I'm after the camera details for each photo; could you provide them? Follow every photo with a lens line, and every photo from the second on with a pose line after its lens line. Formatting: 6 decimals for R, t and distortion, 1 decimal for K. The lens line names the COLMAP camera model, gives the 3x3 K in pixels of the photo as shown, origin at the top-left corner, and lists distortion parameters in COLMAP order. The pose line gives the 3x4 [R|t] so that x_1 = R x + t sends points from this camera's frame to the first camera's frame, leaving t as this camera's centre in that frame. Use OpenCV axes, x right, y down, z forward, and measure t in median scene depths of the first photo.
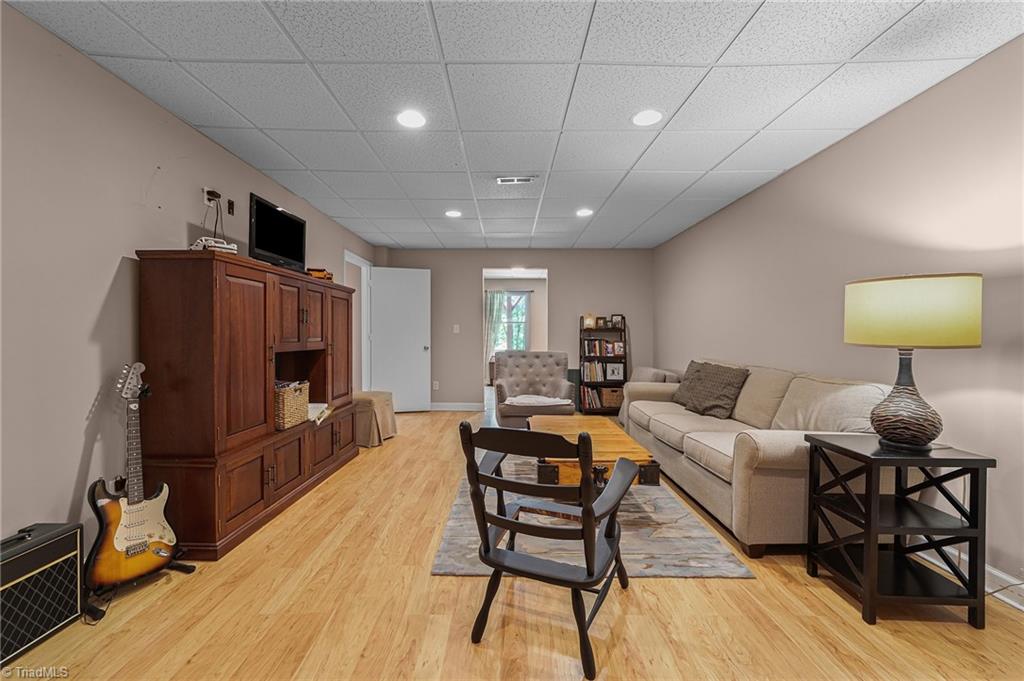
lens RADIAL K [[392.3, 0, 507.3], [0, 392.3, 337.6], [0, 0, 1]] dist [0.000676, 0.000066]
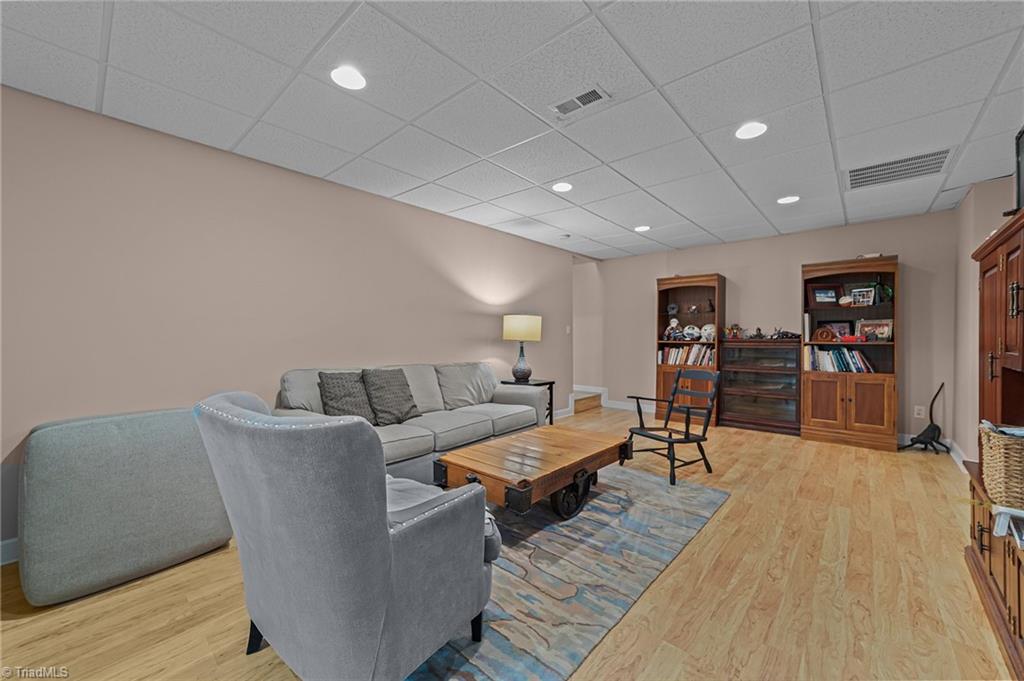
lens RADIAL K [[392.3, 0, 513.1], [0, 392.3, 341.2], [0, 0, 1]] dist [0.000676, 0.000066]
pose [[-0.746339, -0.006273, 0.665536, -0.551705], [0.005479, 0.999864, 0.015568, -0.014764], [-0.665543, 0.015265, -0.746203, 2.577126]]
